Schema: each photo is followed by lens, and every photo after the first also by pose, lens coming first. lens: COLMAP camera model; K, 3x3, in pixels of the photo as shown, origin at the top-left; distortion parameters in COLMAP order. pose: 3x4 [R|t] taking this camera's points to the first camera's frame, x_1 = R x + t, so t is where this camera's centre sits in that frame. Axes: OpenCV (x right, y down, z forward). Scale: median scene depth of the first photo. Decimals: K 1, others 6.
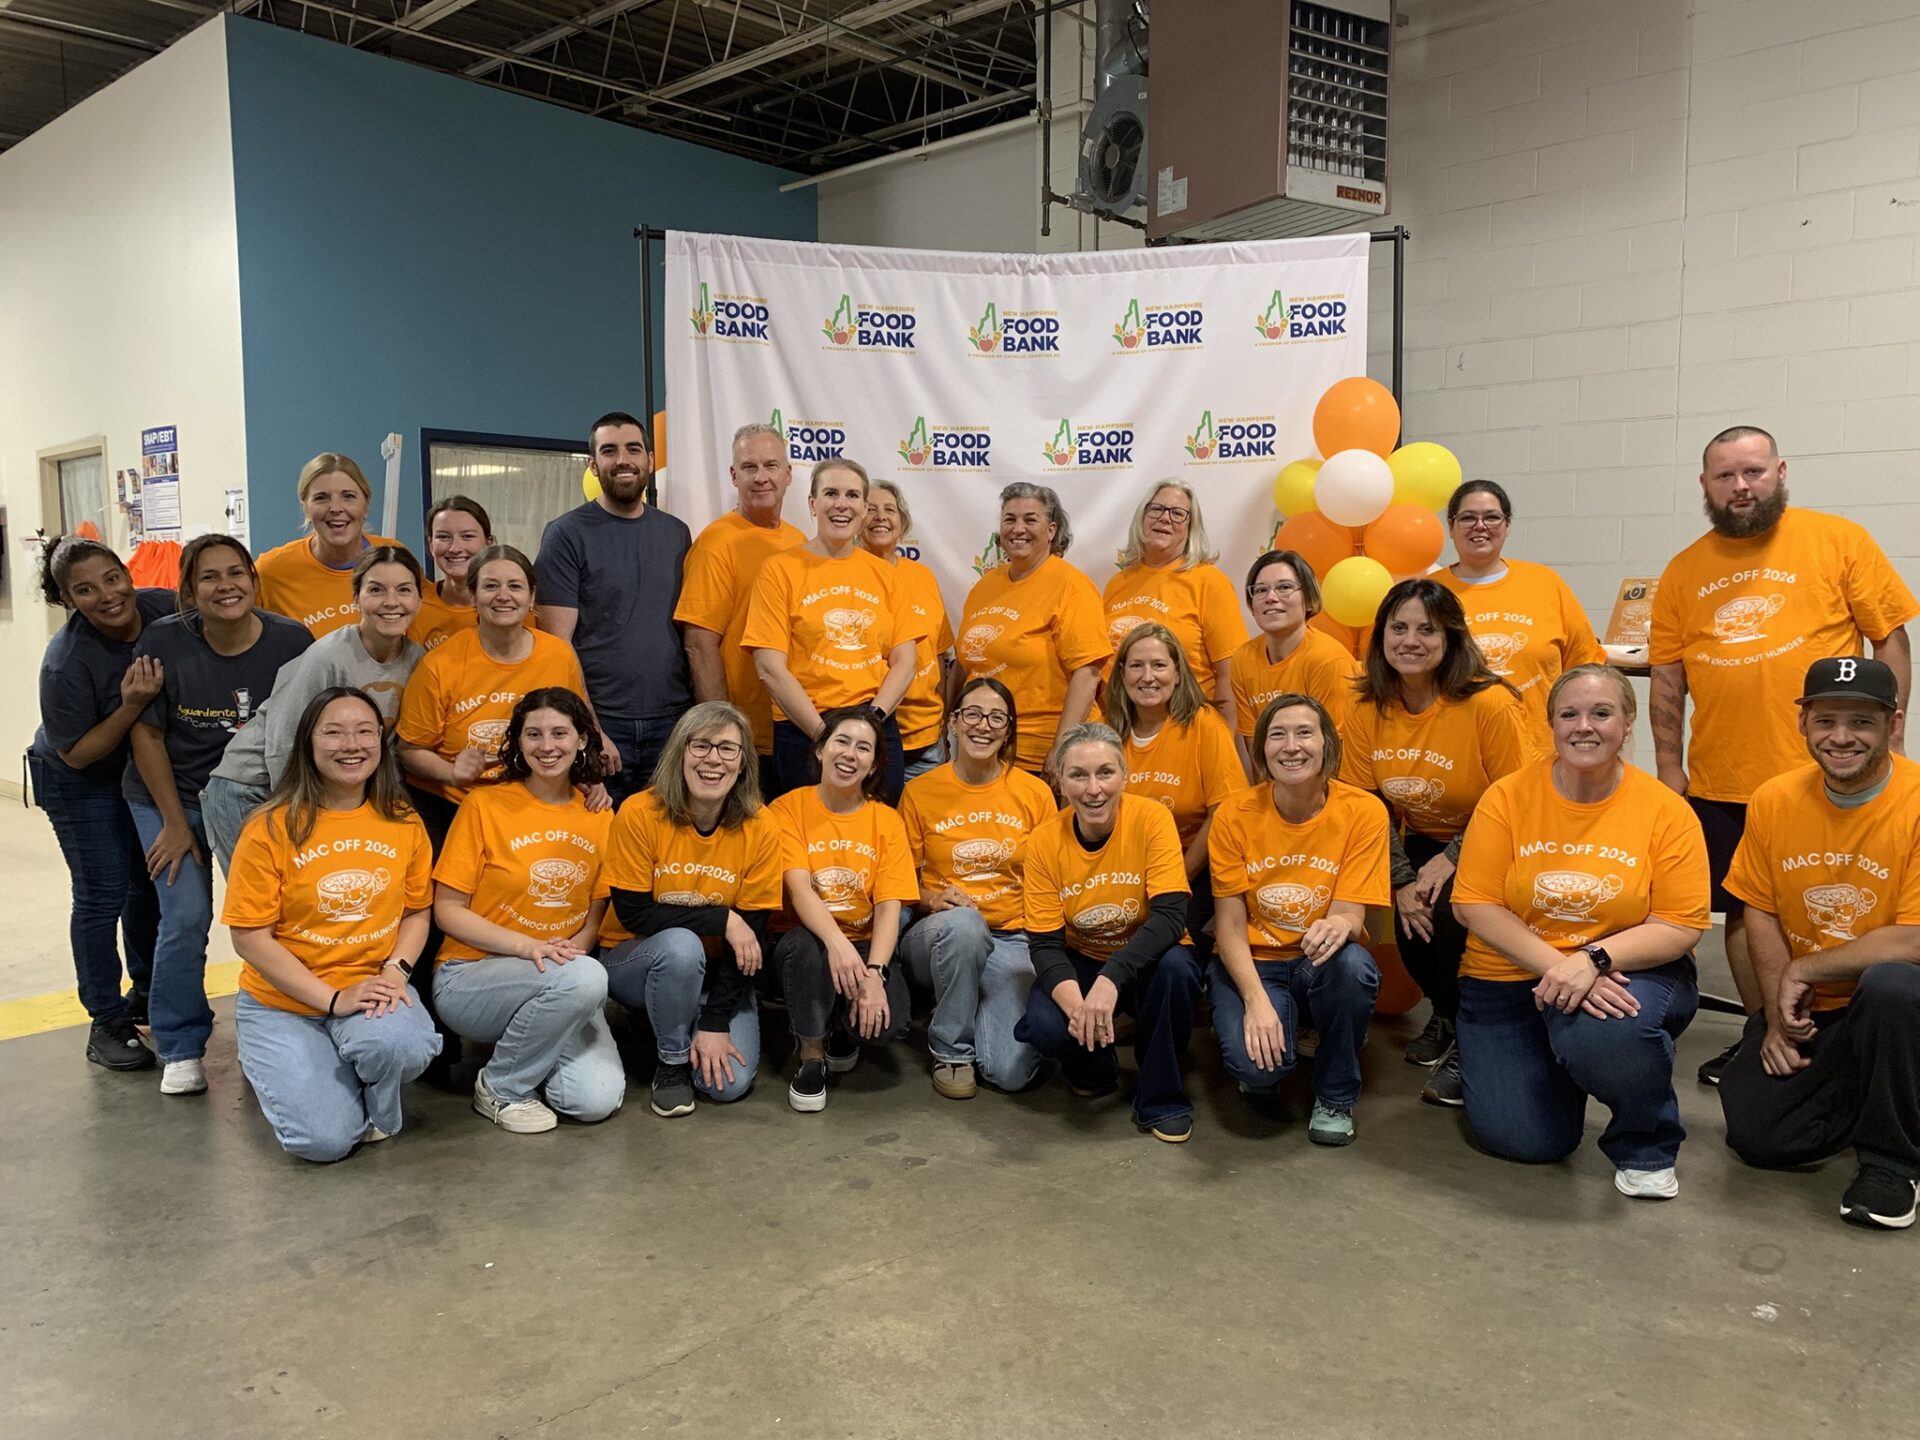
lens RADIAL K [[1479.3, 0, 941.4], [0, 1479.3, 695.4], [0, 0, 1]] dist [0.051795, -0.067511]
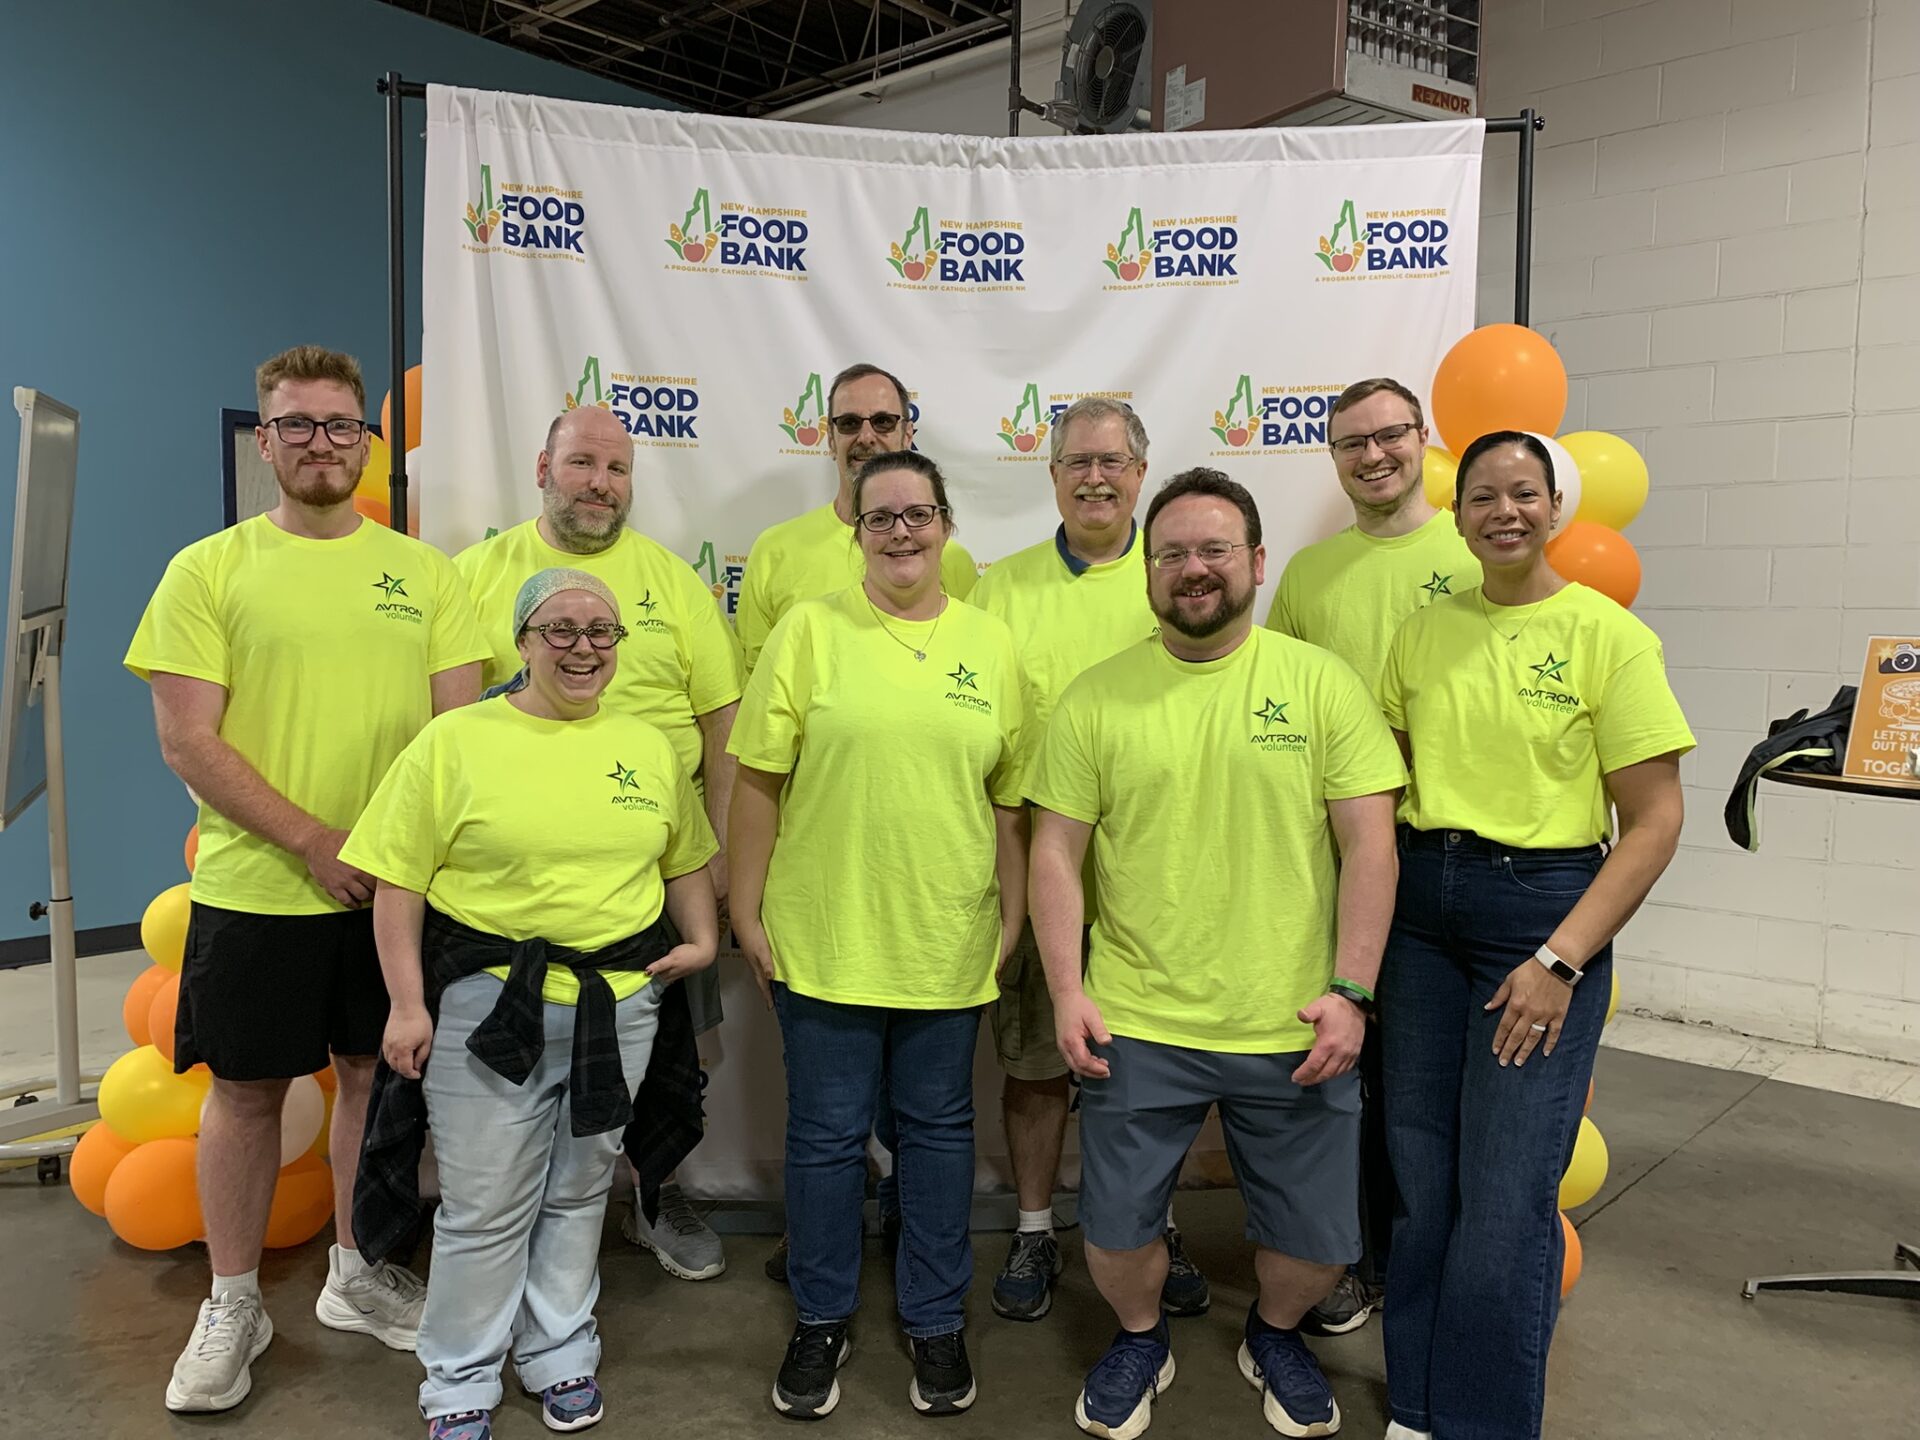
lens RADIAL K [[1492.1, 0, 969.5], [0, 1492.1, 685.2], [0, 0, 1]] dist [-0.003180, -0.004407]
pose [[0.999576, 0.018191, 0.022742, 0.043149], [-0.017849, 0.999726, -0.015147, -0.040063], [-0.023011, 0.014734, 0.999627, 0.332542]]
